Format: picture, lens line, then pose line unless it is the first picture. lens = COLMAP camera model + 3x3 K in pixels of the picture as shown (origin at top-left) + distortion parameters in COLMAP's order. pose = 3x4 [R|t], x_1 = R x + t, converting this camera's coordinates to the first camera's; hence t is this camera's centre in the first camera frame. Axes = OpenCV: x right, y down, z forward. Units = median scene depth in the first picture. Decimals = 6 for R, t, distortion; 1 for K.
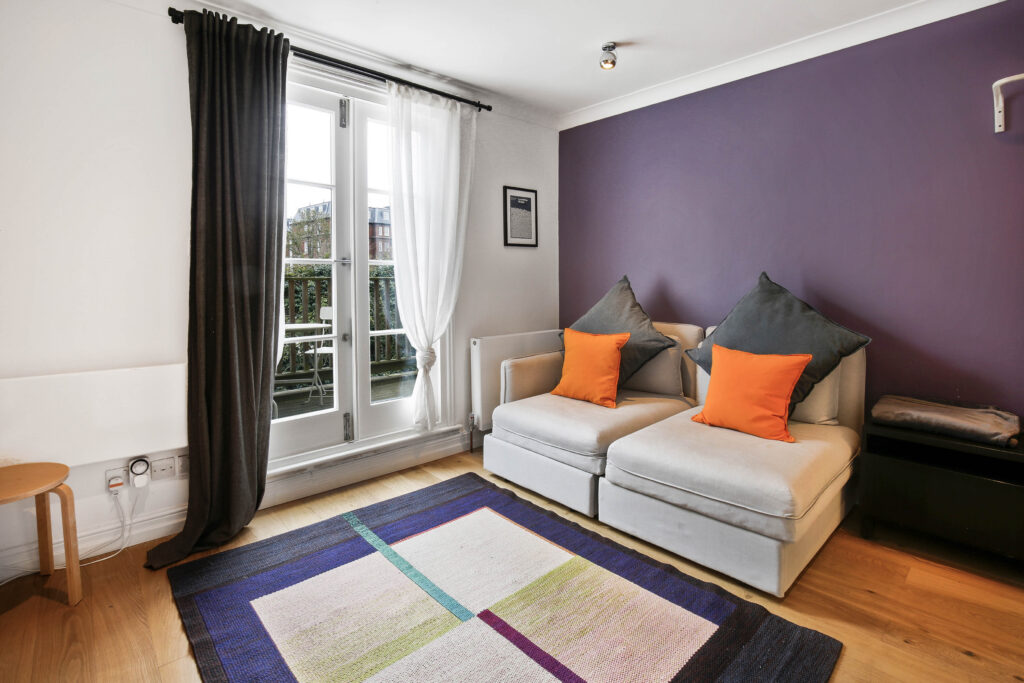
lens RADIAL K [[471.1, 0, 508.7], [0, 471.1, 285.7], [0, 0, 1]] dist [-0.005438, -0.007145]
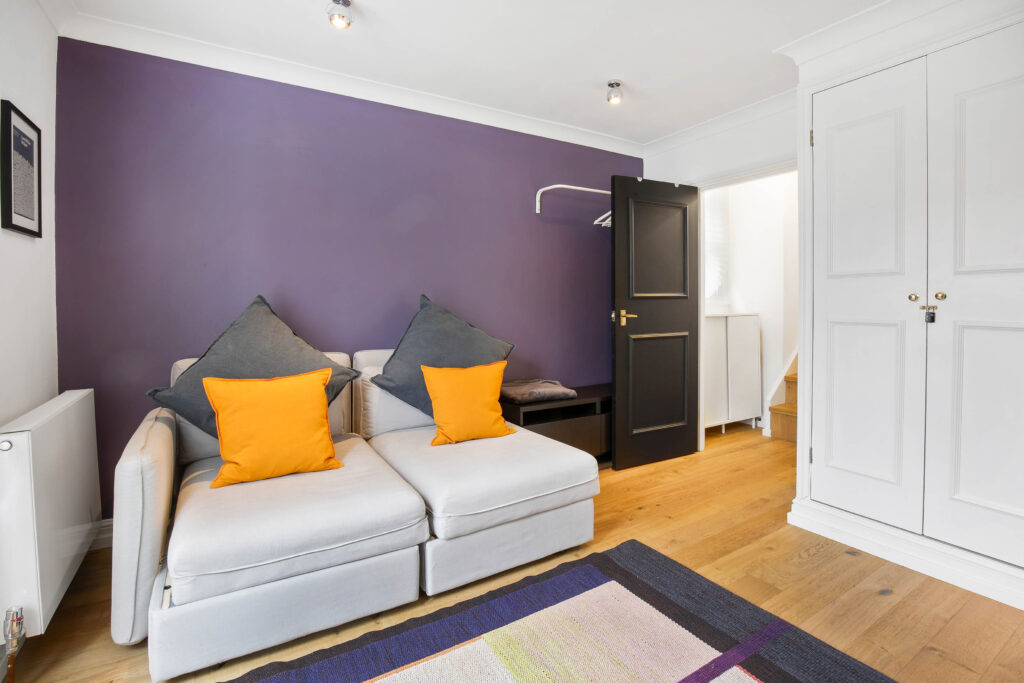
lens RADIAL K [[471.1, 0, 501.2], [0, 471.1, 302.0], [0, 0, 1]] dist [-0.005438, -0.007145]
pose [[0.226063, 0.002629, 0.974109, -0.481117], [0.011965, 0.999913, -0.005475, -0.003294], [-0.974039, 0.012893, 0.226012, 0.577192]]
